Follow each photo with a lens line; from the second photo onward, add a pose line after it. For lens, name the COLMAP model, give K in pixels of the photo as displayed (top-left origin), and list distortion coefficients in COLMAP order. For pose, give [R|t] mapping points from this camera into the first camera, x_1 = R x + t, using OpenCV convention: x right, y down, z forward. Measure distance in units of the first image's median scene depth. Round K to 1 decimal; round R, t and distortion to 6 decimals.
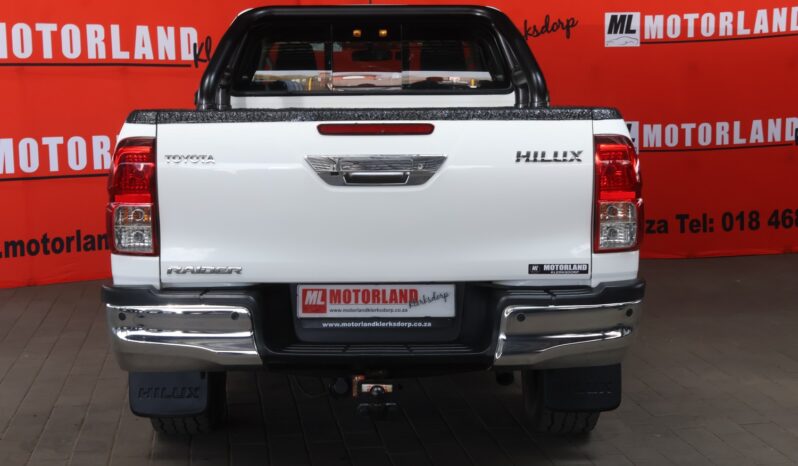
lens RADIAL K [[1274.0, 0, 398.8], [0, 1274.0, 231.4], [0, 0, 1]] dist [0.028488, 0.000000]
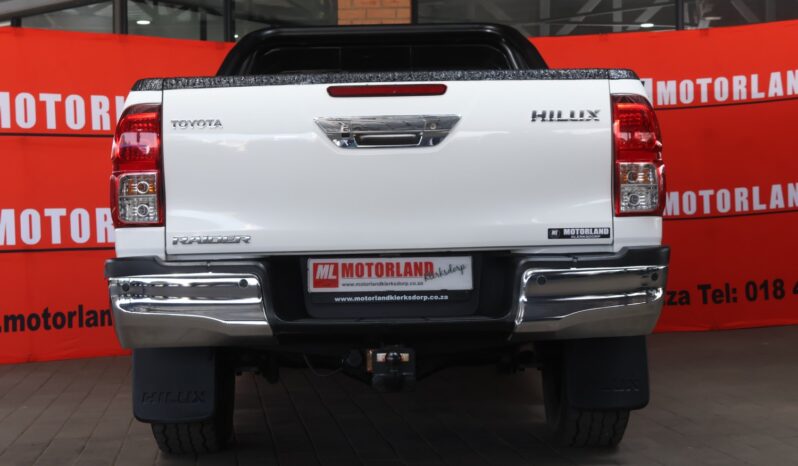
lens RADIAL K [[1306.6, 0, 402.5], [0, 1306.6, 231.5], [0, 0, 1]] dist [0.038392, 0.000000]
pose [[0.999828, -0.018131, -0.004007, -0.003937], [0.017528, 0.992775, -0.118703, 0.140175], [0.006130, 0.118612, 0.992922, 0.017953]]
